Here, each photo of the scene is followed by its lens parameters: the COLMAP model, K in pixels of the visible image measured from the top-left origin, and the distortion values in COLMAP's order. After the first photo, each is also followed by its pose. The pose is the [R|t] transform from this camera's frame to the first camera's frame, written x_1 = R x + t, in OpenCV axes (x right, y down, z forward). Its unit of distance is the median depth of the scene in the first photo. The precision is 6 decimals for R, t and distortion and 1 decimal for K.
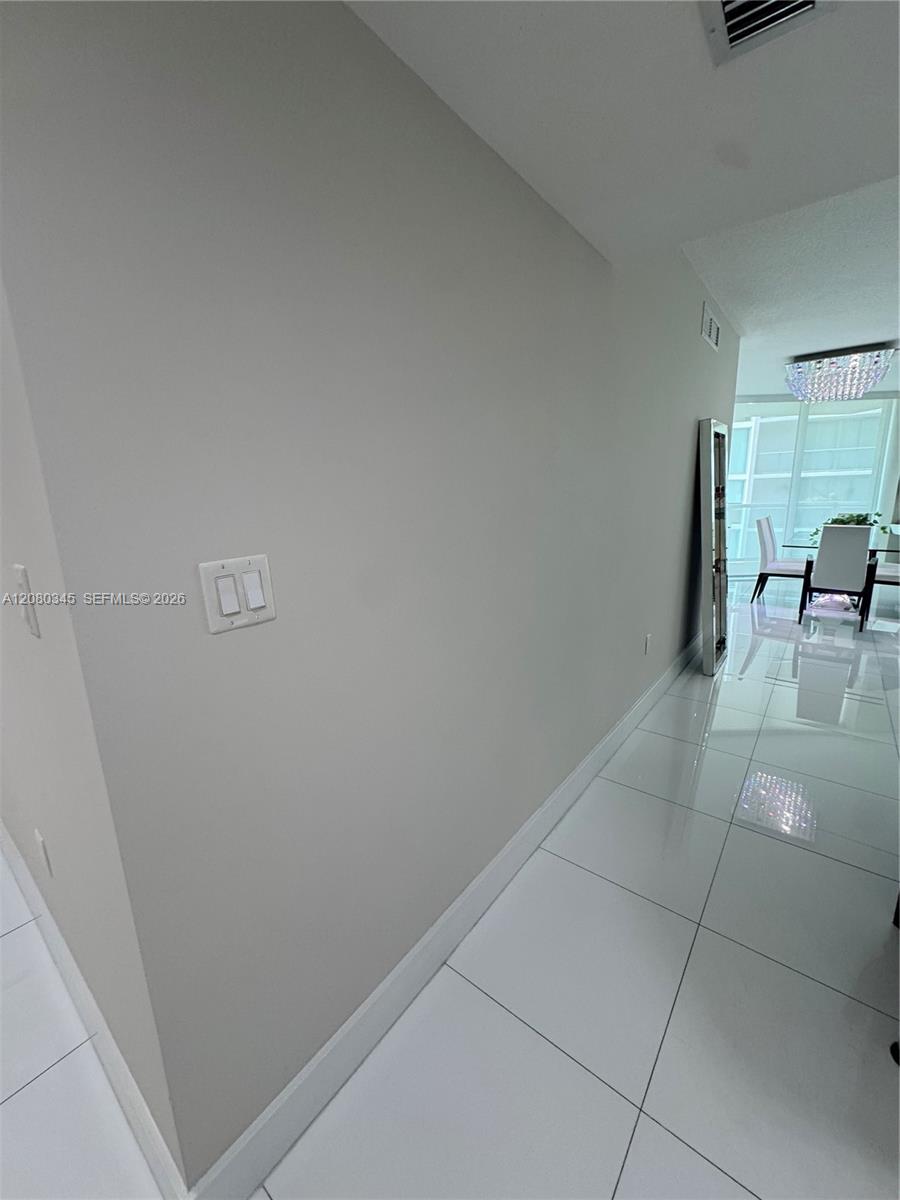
lens RADIAL K [[479.9, 0, 450.0], [0, 479.9, 600.0], [0, 0, 1]] dist [-0.001190, -0.000003]
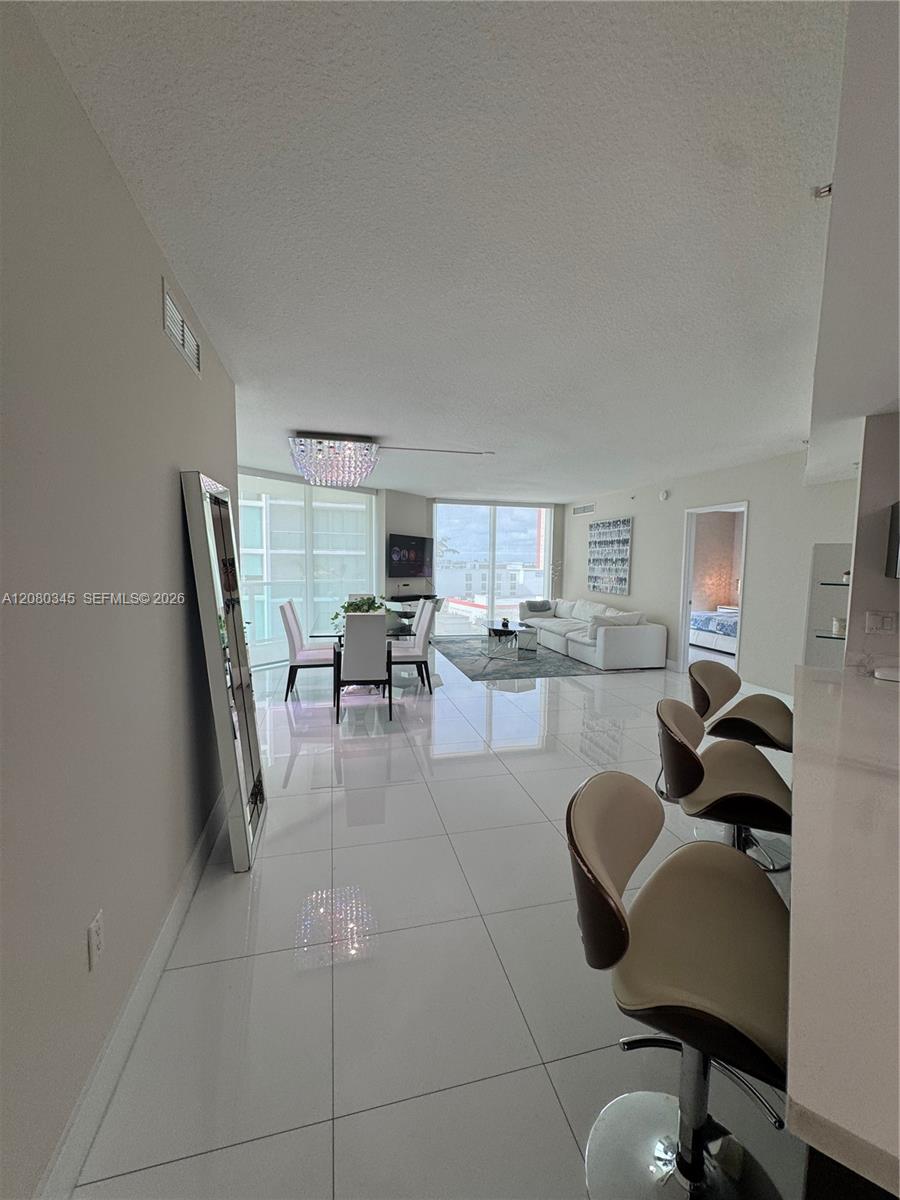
lens RADIAL K [[476.6, 0, 450.0], [0, 476.6, 600.0], [0, 0, 1]] dist [-0.001420, 0.000305]
pose [[0.612643, -0.031754, 0.789722, 0.152403], [0.143577, 0.987039, -0.071695, -0.074235], [-0.777209, 0.157309, 0.609261, 0.240710]]
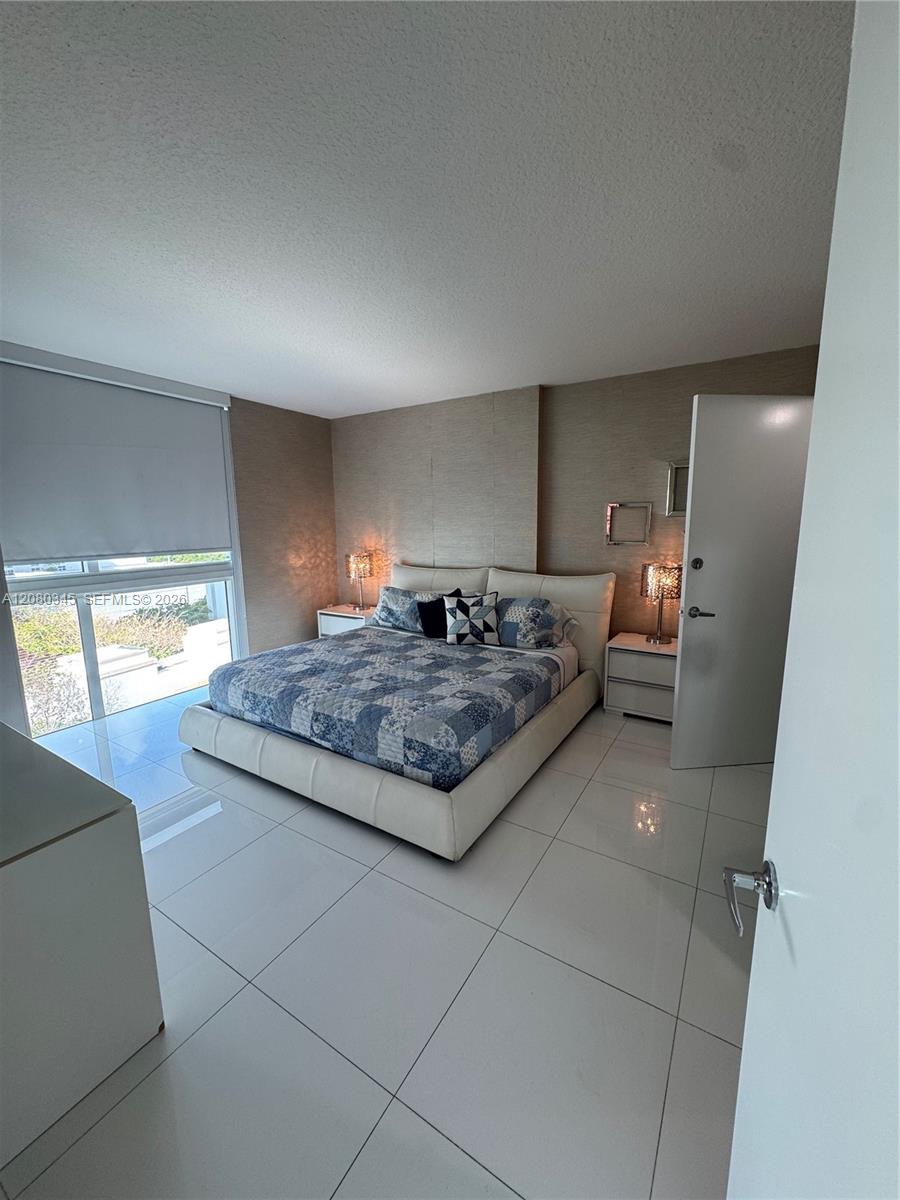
lens RADIAL K [[476.6, 0, 450.0], [0, 476.6, 600.0], [0, 0, 1]] dist [-0.001420, 0.000305]
pose [[-0.108554, -0.136825, 0.984629, 1.375788], [0.226814, 0.960948, 0.158540, -0.144013], [-0.967870, 0.240537, -0.073281, 0.385174]]
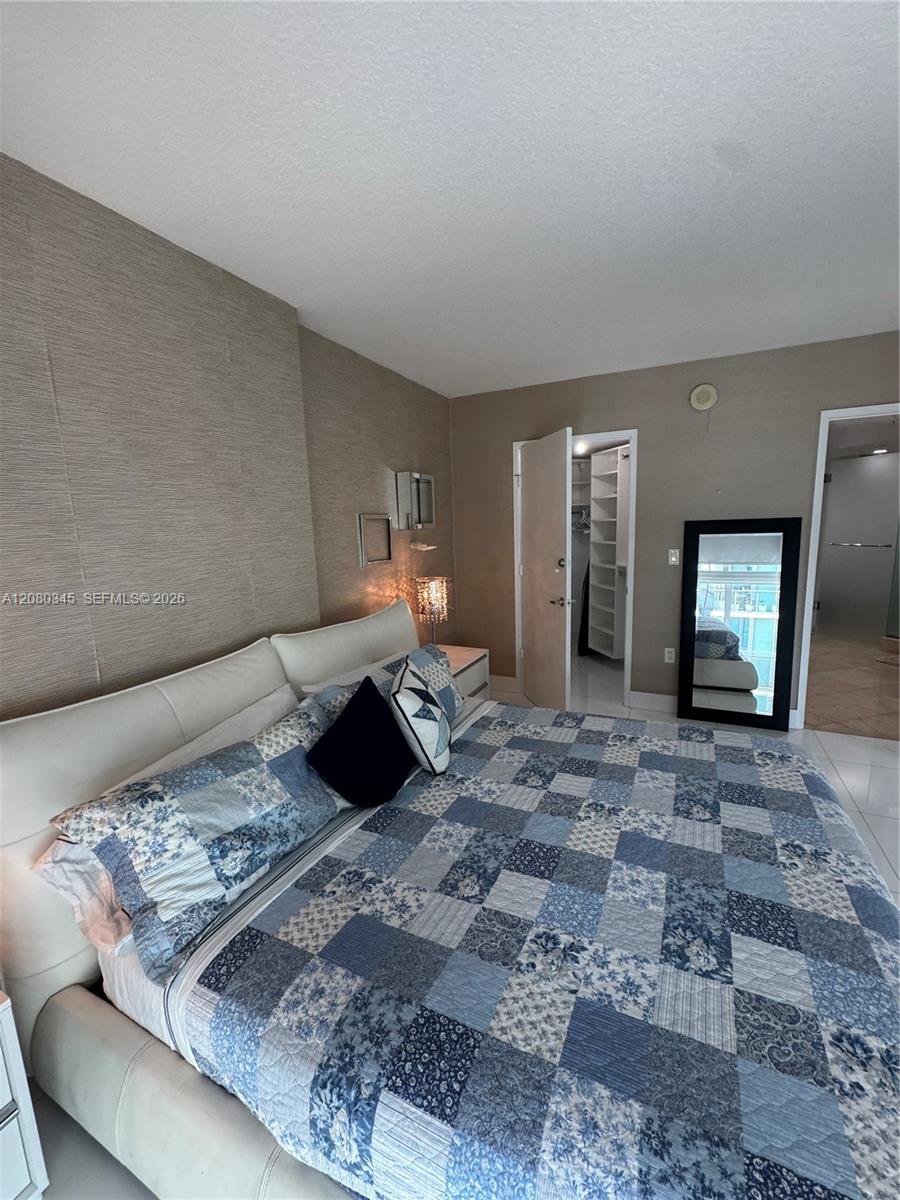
lens RADIAL K [[476.6, 0, 450.0], [0, 476.6, 600.0], [0, 0, 1]] dist [-0.001420, 0.000305]
pose [[-0.974580, 0.086039, -0.206859, 2.120098], [0.004622, 0.930843, 0.365391, -0.228092], [0.223991, 0.355146, -0.907579, 0.639345]]
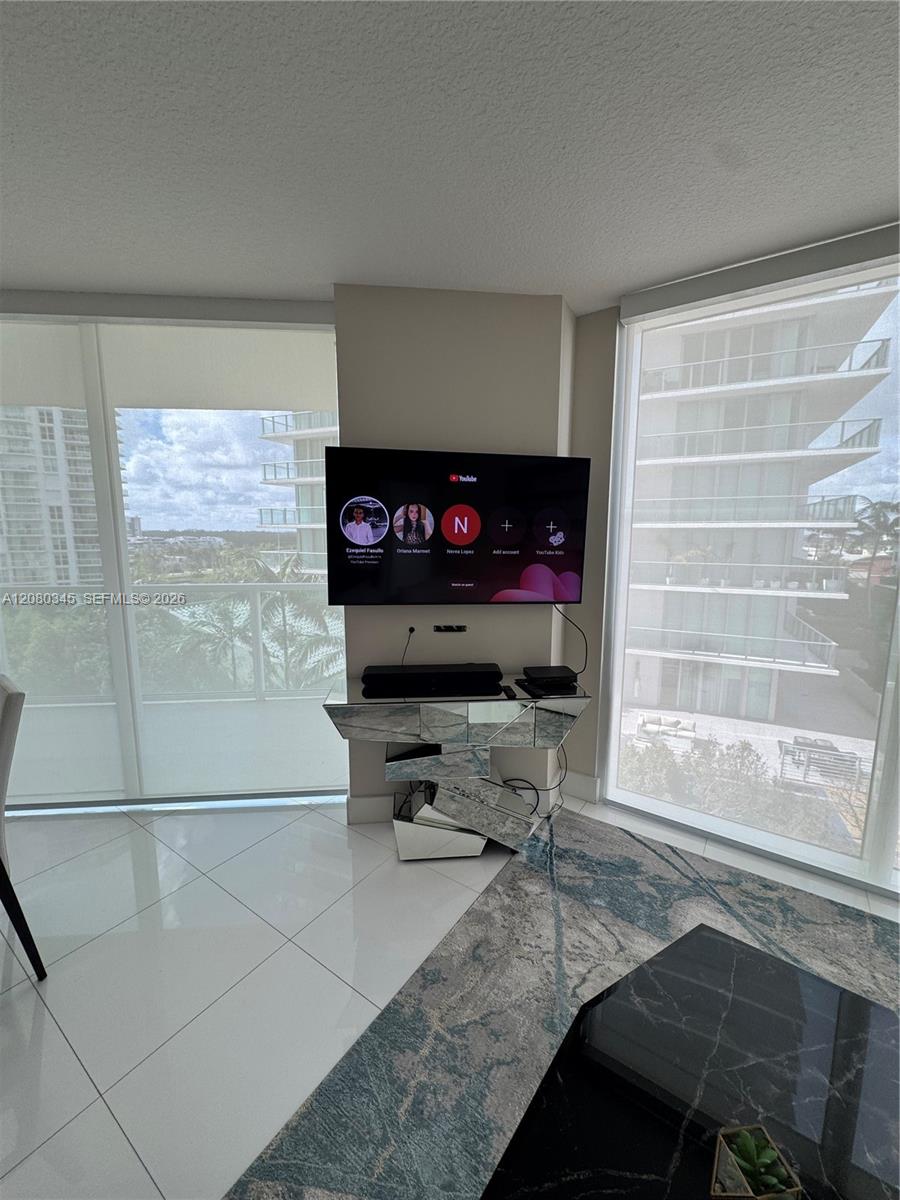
lens RADIAL K [[479.9, 0, 450.0], [0, 479.9, 600.0], [0, 0, 1]] dist [-0.001190, -0.000003]
pose [[0.997896, 0.018284, 0.062209, 1.259280], [-0.013204, 0.996618, -0.081100, -0.244496], [-0.063482, 0.080108, 0.994763, 0.836799]]
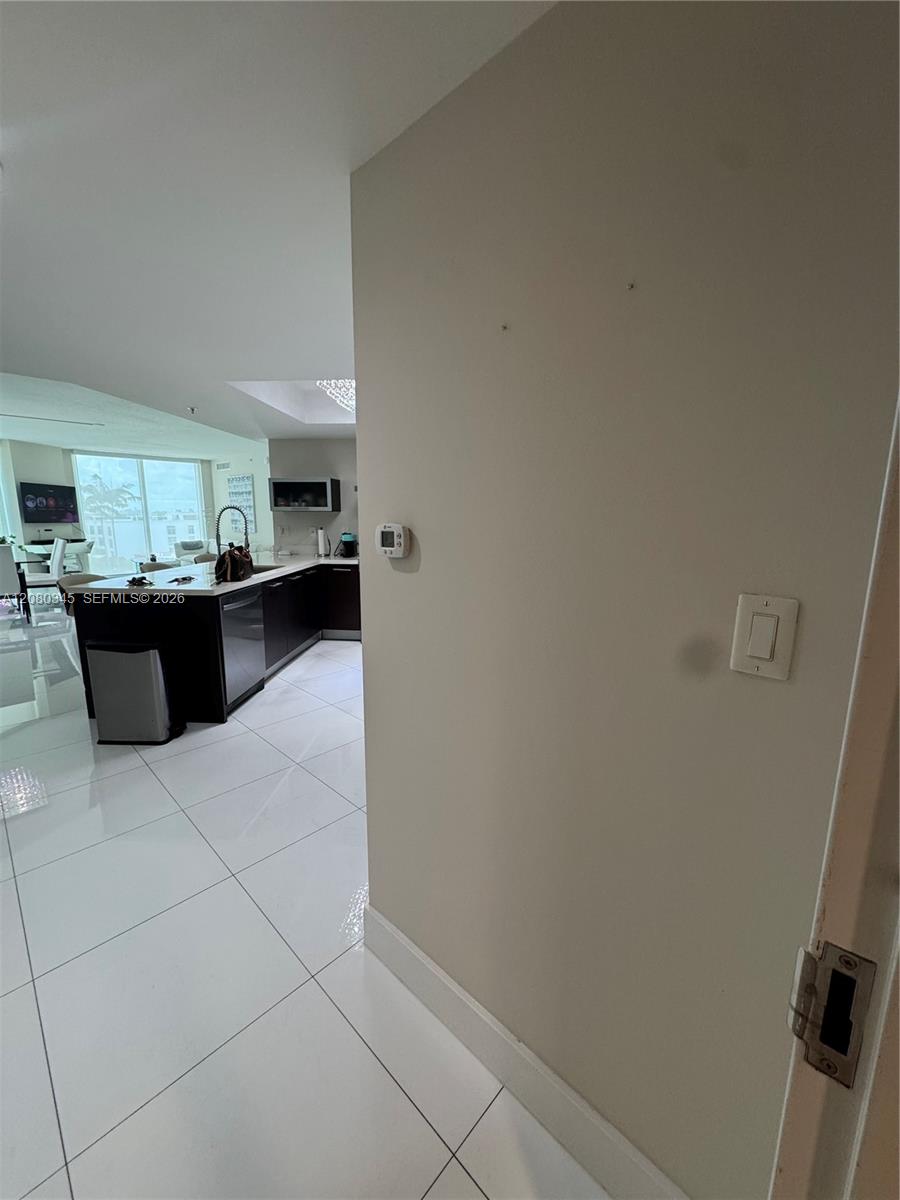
lens RADIAL K [[476.6, 0, 450.0], [0, 476.6, 600.0], [0, 0, 1]] dist [-0.001420, 0.000305]
pose [[0.101394, -0.153001, 0.983011, -0.266360], [0.207238, 0.969675, 0.129549, 0.063024], [-0.973022, 0.190582, 0.130027, -0.272835]]
